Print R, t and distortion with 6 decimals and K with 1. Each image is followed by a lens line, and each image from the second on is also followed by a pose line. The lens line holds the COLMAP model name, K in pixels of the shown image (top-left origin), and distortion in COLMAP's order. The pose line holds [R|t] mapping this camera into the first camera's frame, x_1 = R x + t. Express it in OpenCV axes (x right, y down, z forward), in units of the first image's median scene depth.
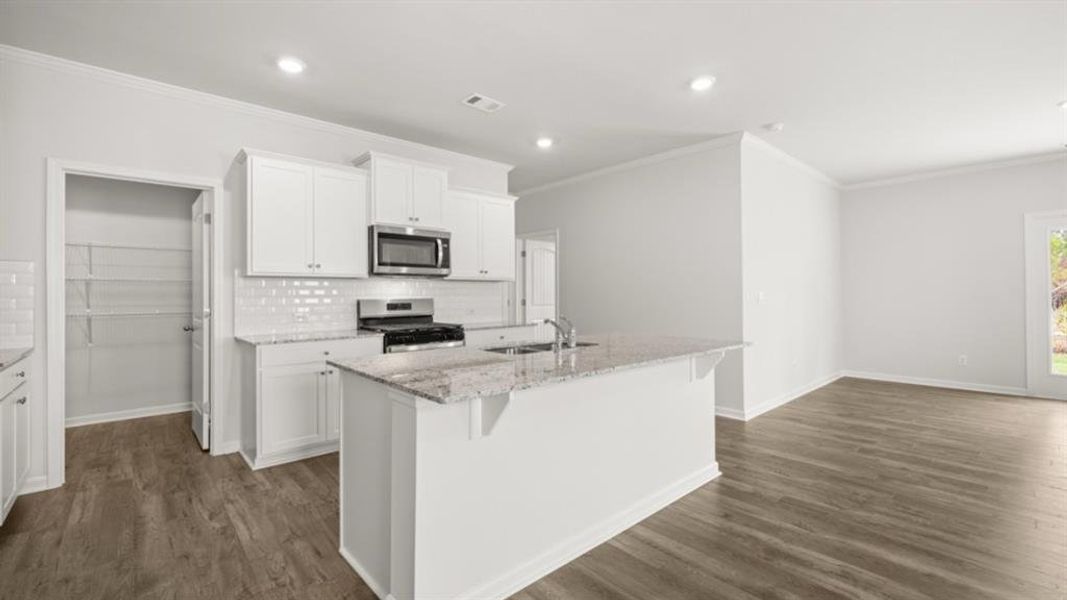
lens RADIAL K [[453.0, 0, 527.8], [0, 453.0, 288.2], [0, 0, 1]] dist [0.001654, -0.001697]
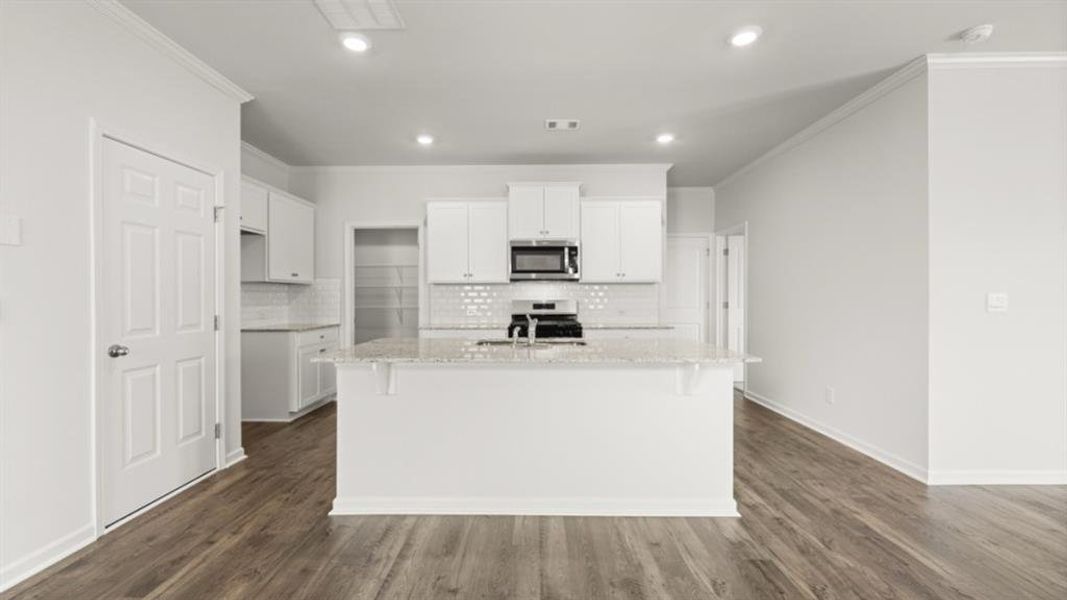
lens RADIAL K [[447.7, 0, 527.5], [0, 447.7, 297.6], [0, 0, 1]] dist [0.001352, -0.000903]
pose [[0.734947, 0.004523, -0.678109, 0.539653], [0.007917, 0.999852, 0.015249, -0.000900], [0.678078, -0.016576, 0.734803, 0.117699]]
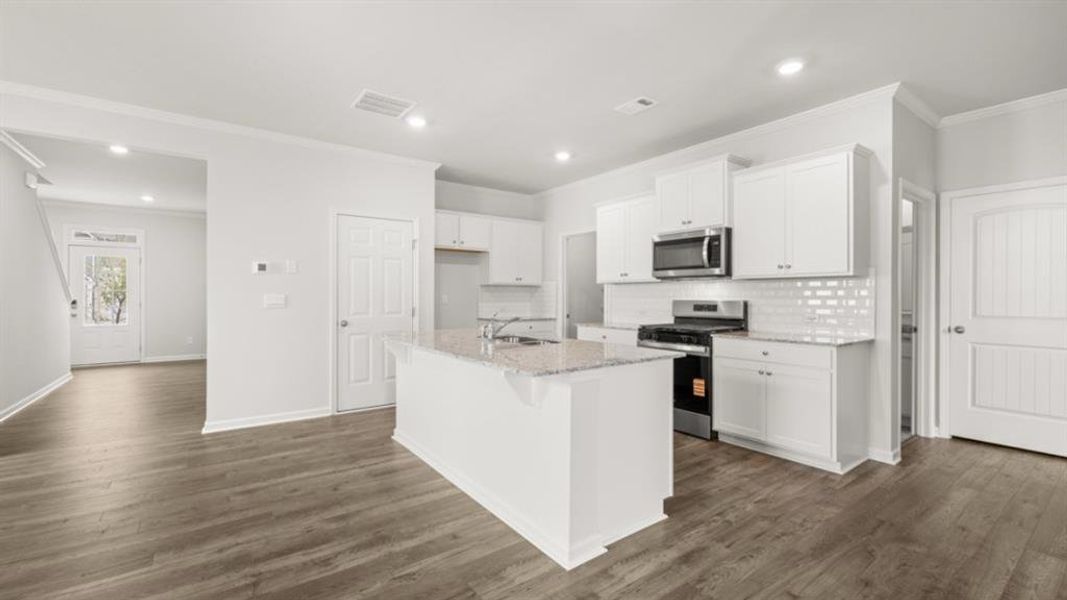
lens RADIAL K [[447.7, 0, 524.9], [0, 447.7, 295.2], [0, 0, 1]] dist [0.001352, -0.000903]
pose [[-0.108222, 0.003471, -0.994121, 0.844243], [0.012489, 0.999920, 0.002131, 0.005550], [0.994048, -0.012185, -0.108256, 0.791497]]
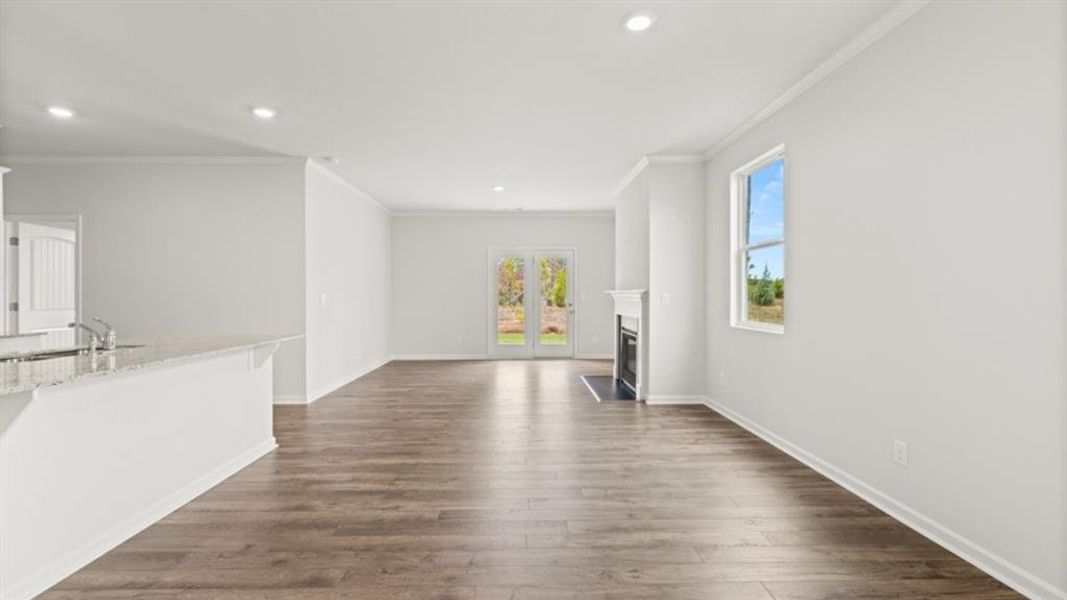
lens RADIAL K [[447.7, 0, 529.9], [0, 447.7, 297.8], [0, 0, 1]] dist [0.001352, -0.000903]
pose [[0.649505, -0.000164, 0.760358, -0.033050], [-0.012746, 0.999857, 0.011103, -0.003327], [-0.760251, -0.016903, 0.649410, -0.212905]]
